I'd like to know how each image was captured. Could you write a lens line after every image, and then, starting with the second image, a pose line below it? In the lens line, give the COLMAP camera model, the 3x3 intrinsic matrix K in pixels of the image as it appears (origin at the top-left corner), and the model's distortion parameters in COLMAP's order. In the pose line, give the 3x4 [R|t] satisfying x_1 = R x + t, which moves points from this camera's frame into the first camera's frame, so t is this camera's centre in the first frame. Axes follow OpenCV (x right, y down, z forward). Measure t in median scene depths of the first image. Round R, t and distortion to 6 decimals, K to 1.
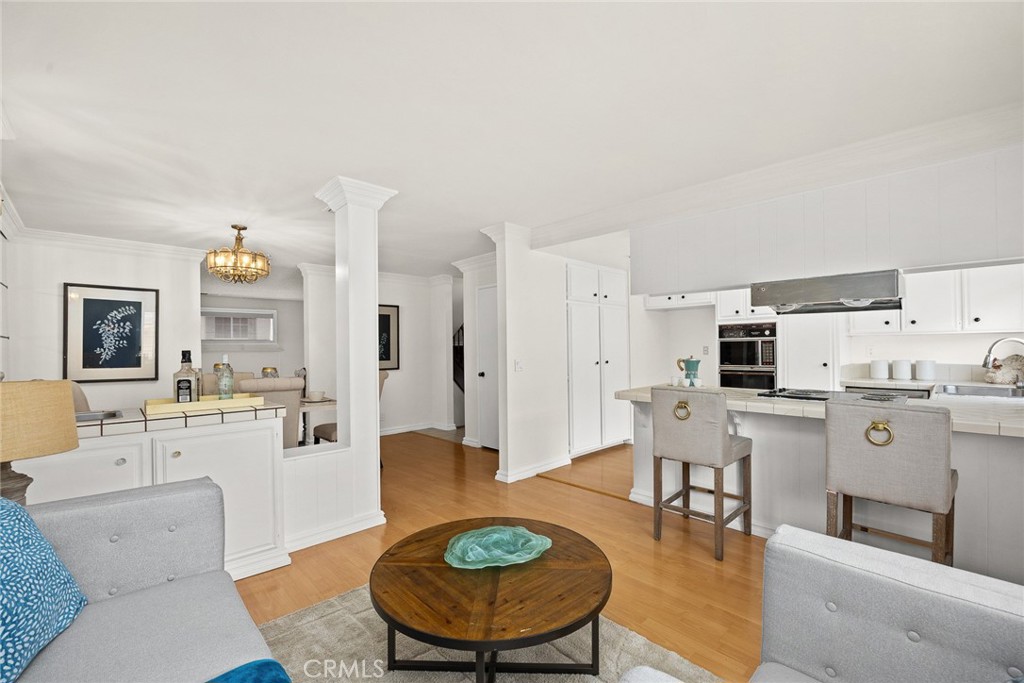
lens RADIAL K [[429.5, 0, 512.0], [0, 429.5, 341.5], [0, 0, 1]] dist [-0.000281, -0.000024]
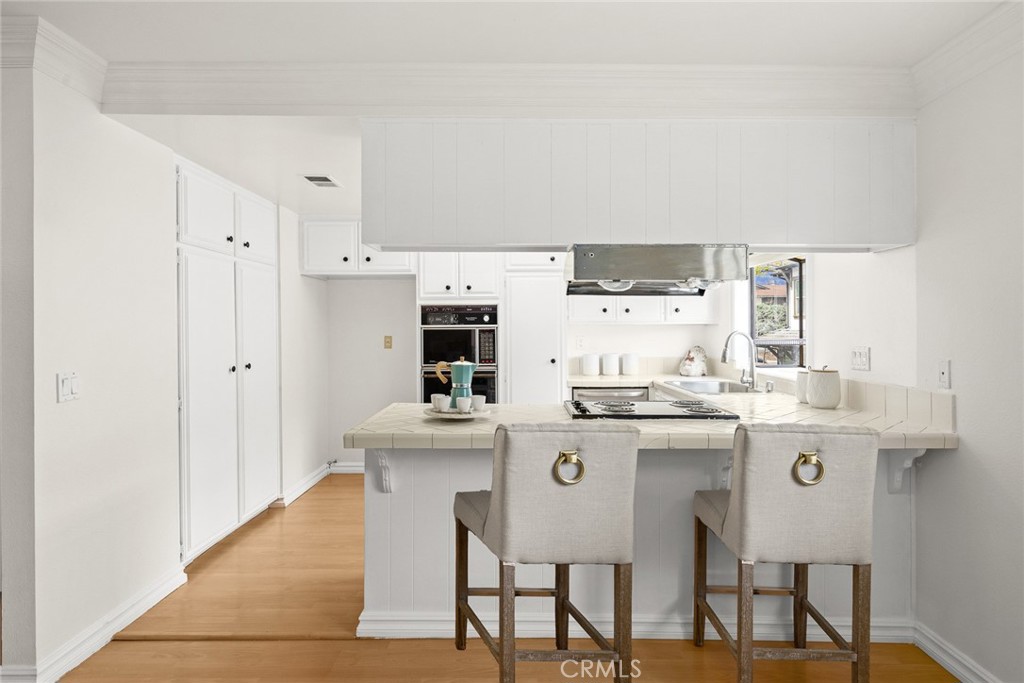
lens RADIAL K [[574.7, 0, 511.8], [0, 574.7, 328.1], [0, 0, 1]] dist [0.003108, 0.002528]
pose [[0.696773, 0.008598, 0.717240, -0.074430], [-0.013629, 0.999906, 0.001254, -0.006094], [-0.717162, -0.010648, 0.696825, 0.288547]]
